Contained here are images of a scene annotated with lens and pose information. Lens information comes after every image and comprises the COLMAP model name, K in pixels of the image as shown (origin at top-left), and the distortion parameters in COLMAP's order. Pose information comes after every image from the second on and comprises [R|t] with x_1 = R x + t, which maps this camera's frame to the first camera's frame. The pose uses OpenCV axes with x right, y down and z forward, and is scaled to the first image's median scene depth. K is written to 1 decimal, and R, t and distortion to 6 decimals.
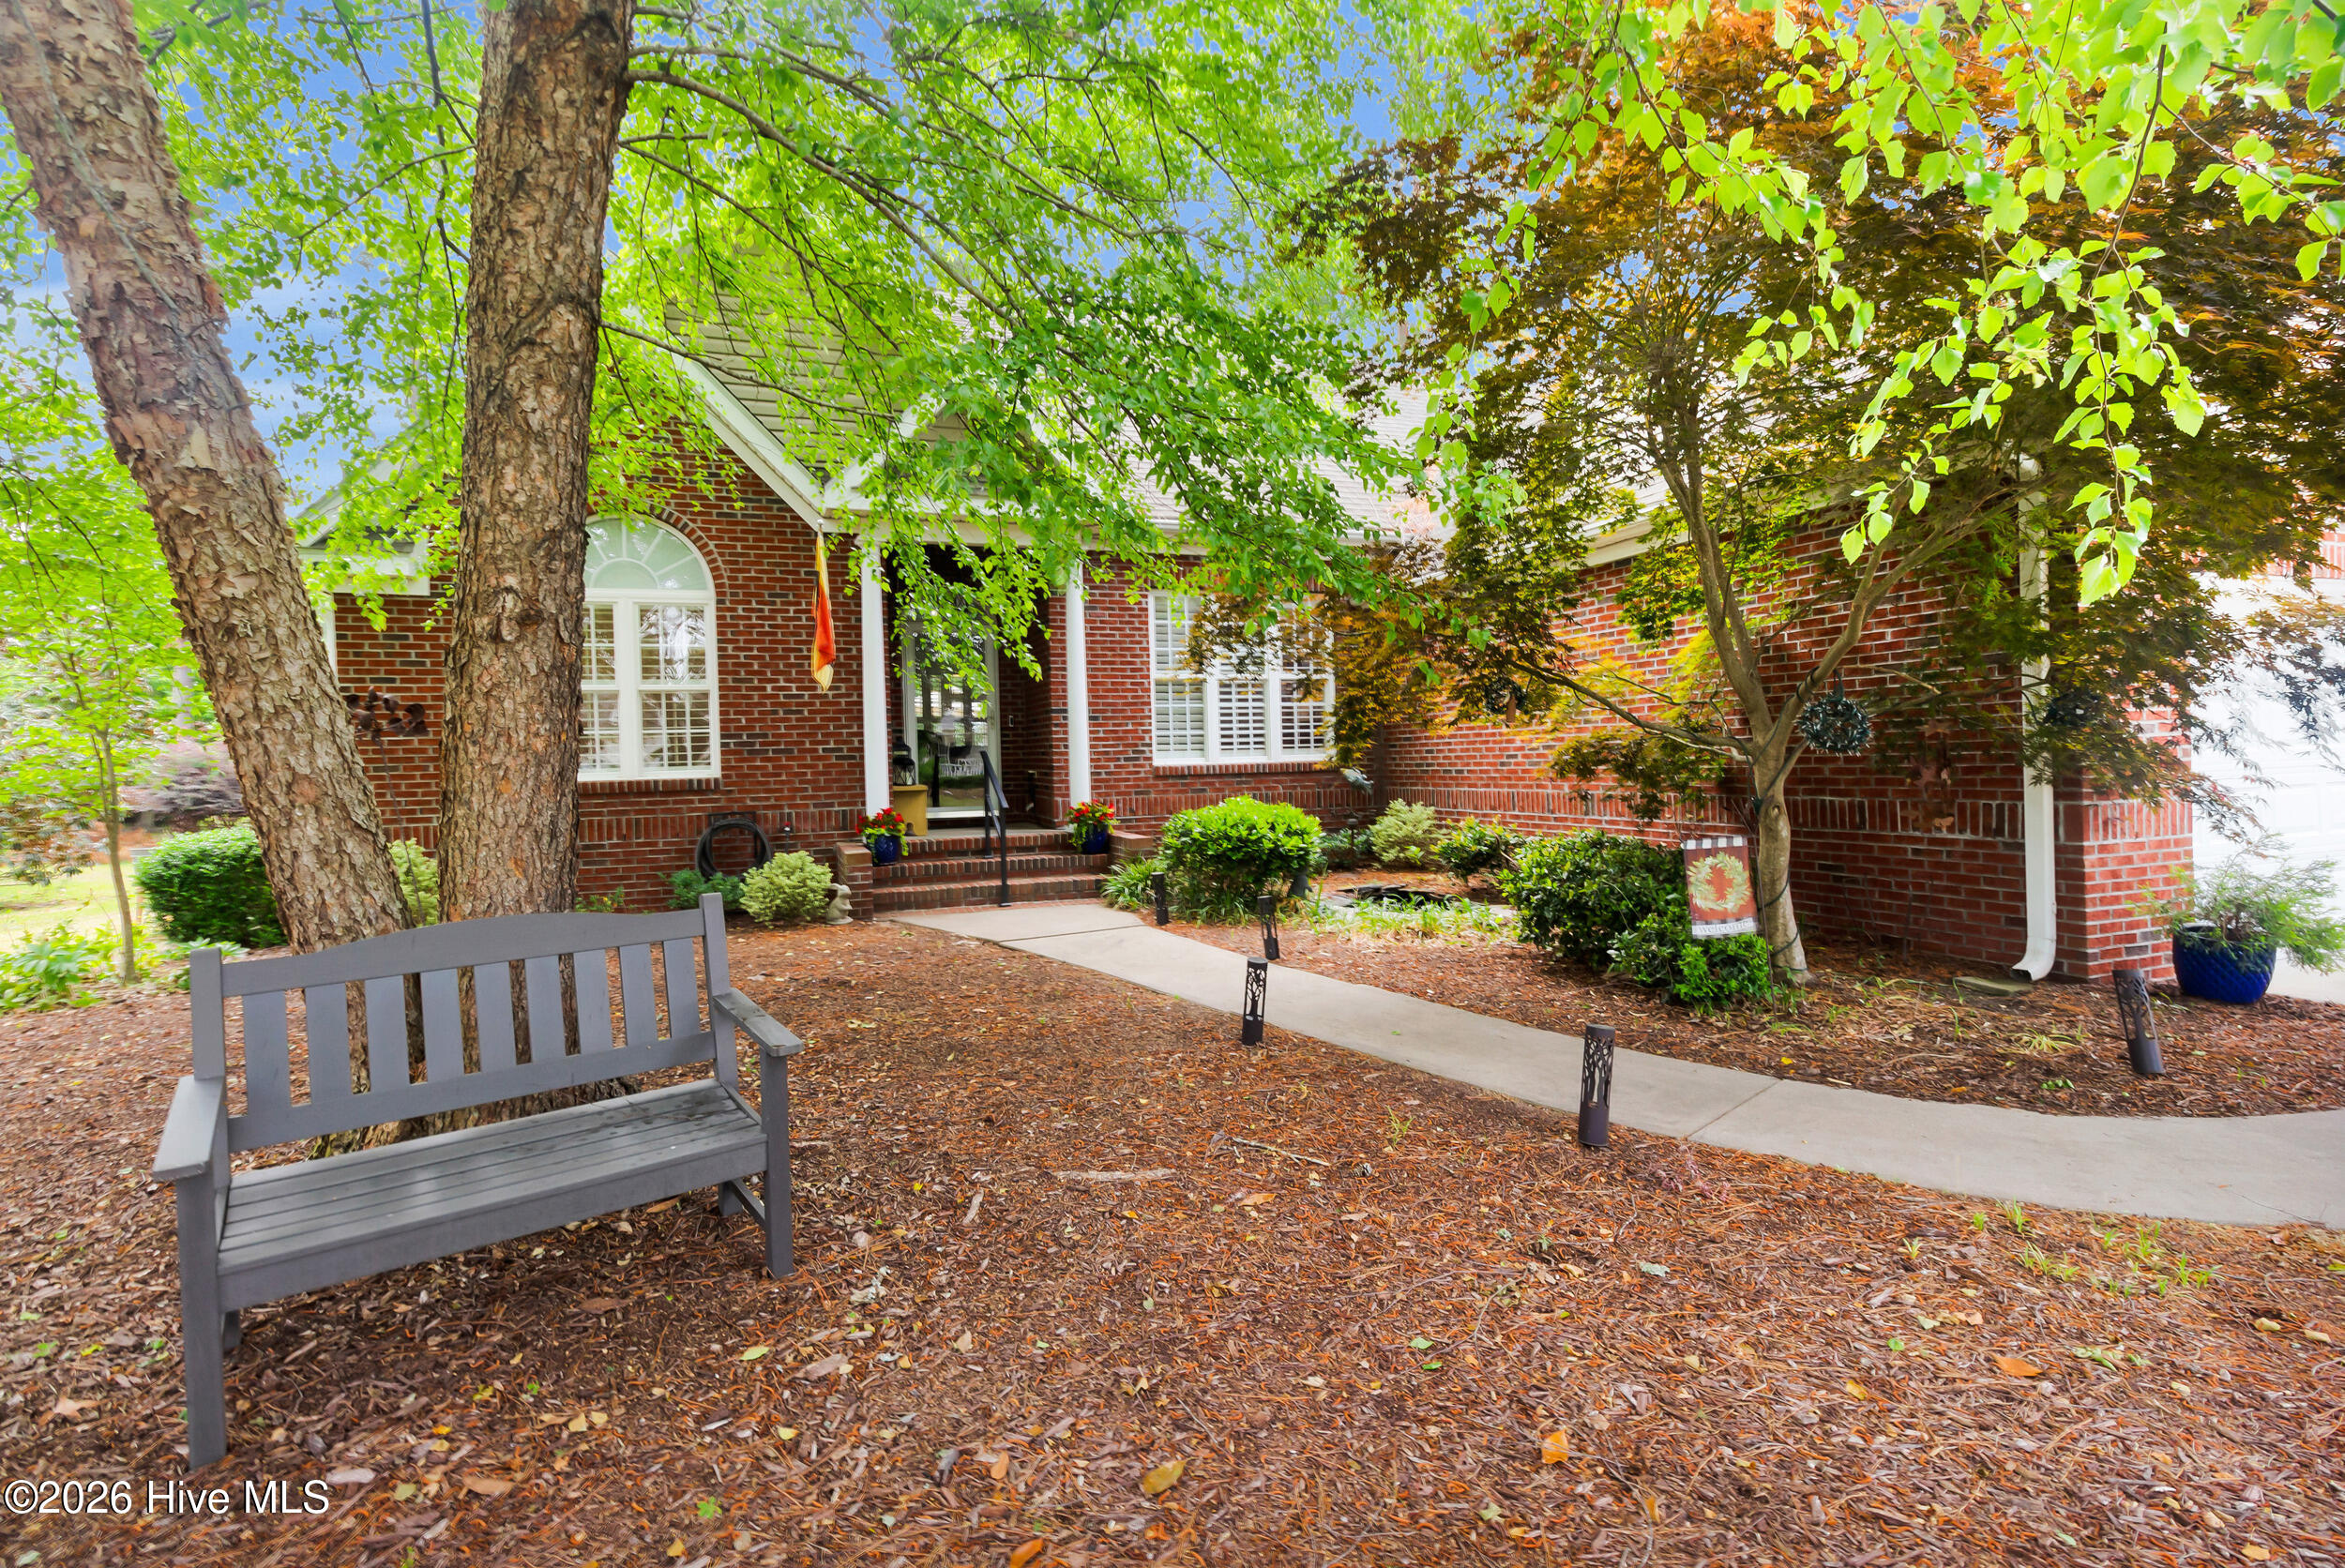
lens RADIAL K [[1073.8, 0, 1168.0], [0, 1073.8, 767.4], [0, 0, 1]] dist [0.005848, 0.000123]
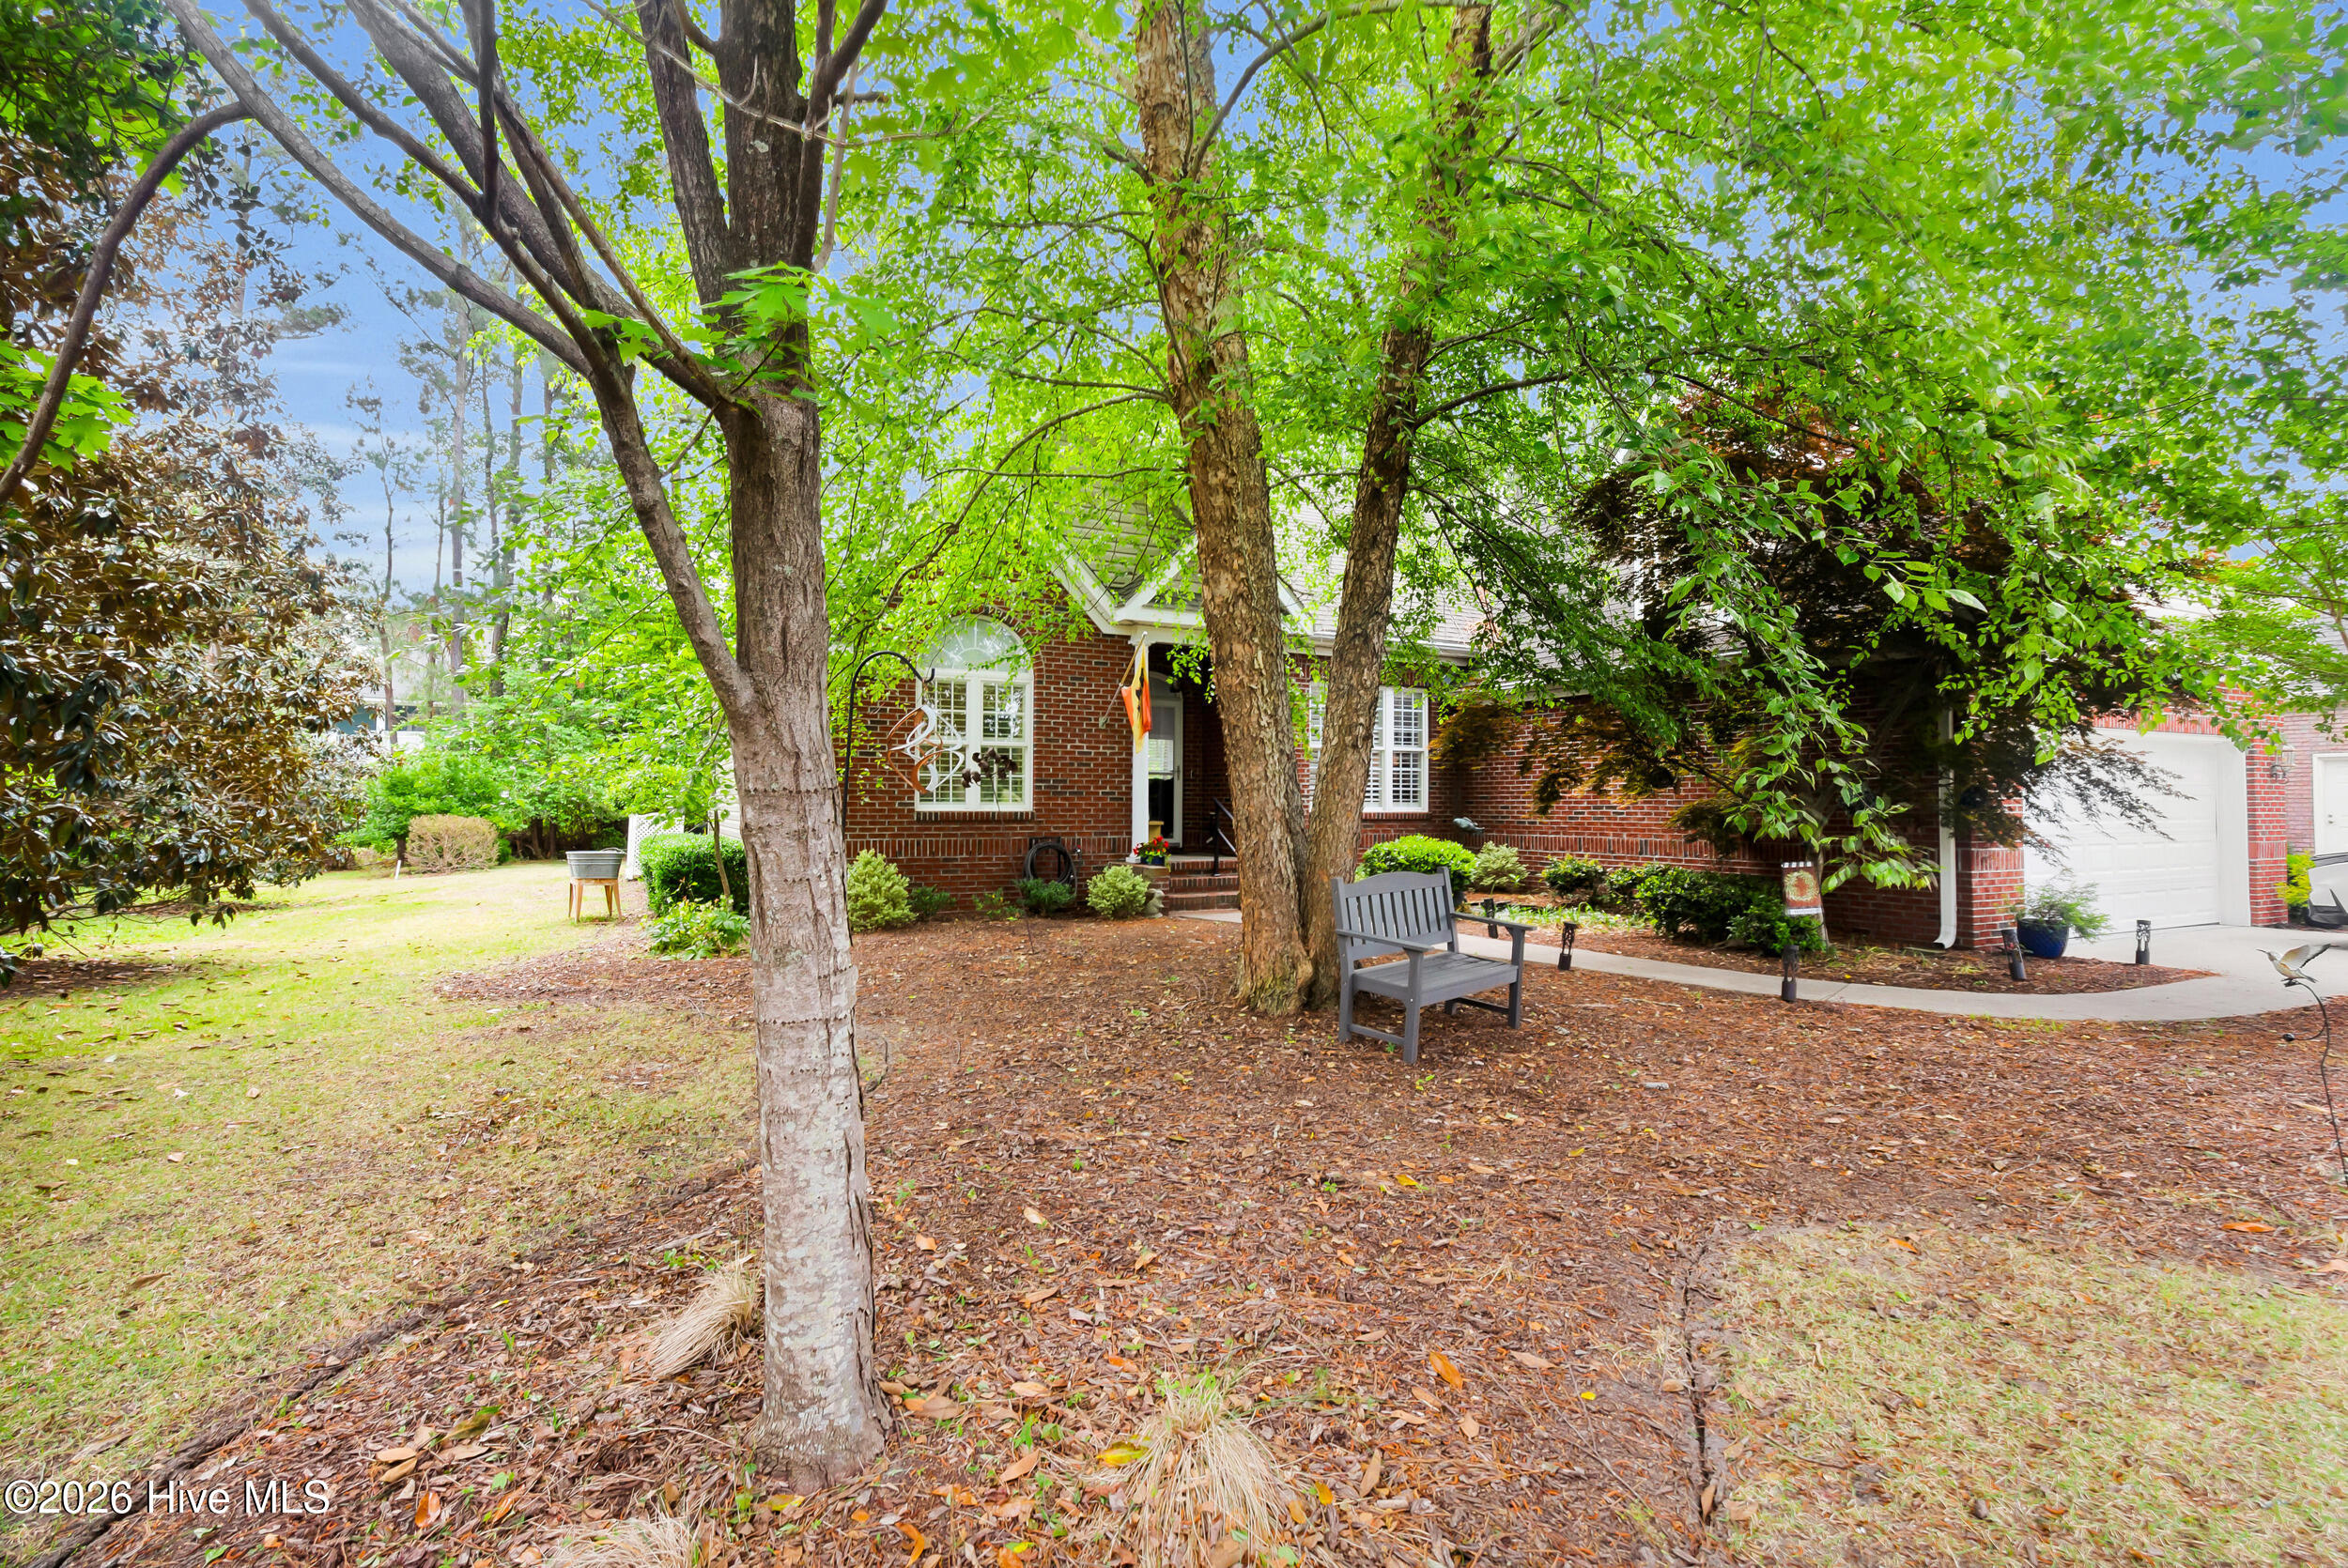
lens RADIAL K [[1043.4, 0, 1174.0], [0, 1043.4, 784.0], [0, 0, 1]] dist [-0.004522, -0.000280]
pose [[0.993320, 0.032747, 0.110647, -0.688400], [-0.029533, 0.999096, -0.030566, 0.017691], [-0.111548, 0.027094, 0.993390, -0.594155]]
